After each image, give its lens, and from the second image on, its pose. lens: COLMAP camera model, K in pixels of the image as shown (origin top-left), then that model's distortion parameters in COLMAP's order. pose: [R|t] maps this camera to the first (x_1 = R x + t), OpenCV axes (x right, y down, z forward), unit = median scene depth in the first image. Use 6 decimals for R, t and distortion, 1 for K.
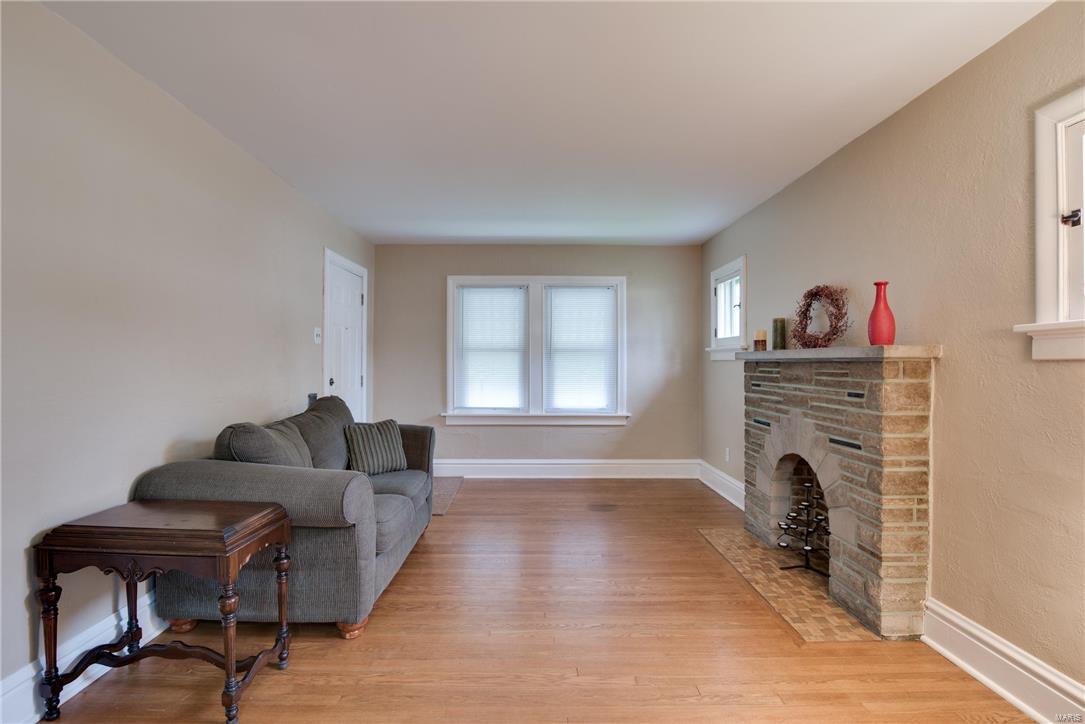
lens RADIAL K [[500.6, 0, 542.5], [0, 500.6, 362.0], [0, 0, 1]] dist [-0.025575, 0.000131]
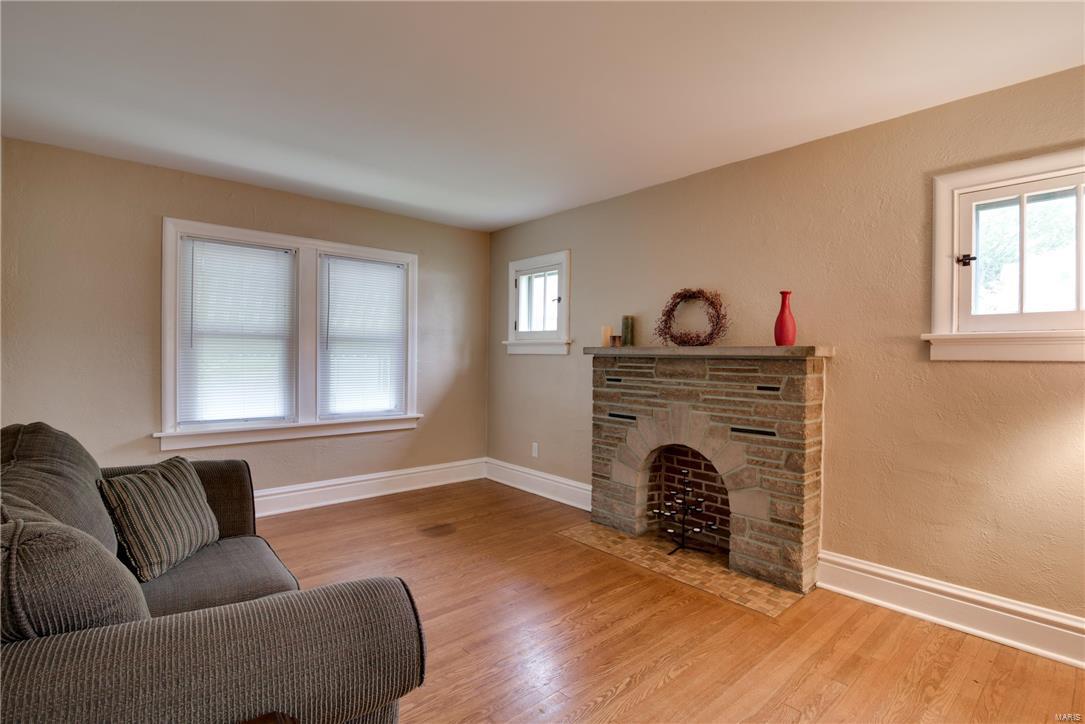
lens RADIAL K [[500.6, 0, 542.5], [0, 500.6, 362.0], [0, 0, 1]] dist [-0.025575, 0.000131]
pose [[0.764144, -0.000436, 0.645046, -0.445224], [-0.011235, 0.999839, 0.013985, -0.004065], [-0.644948, -0.017934, 0.764016, 0.406472]]
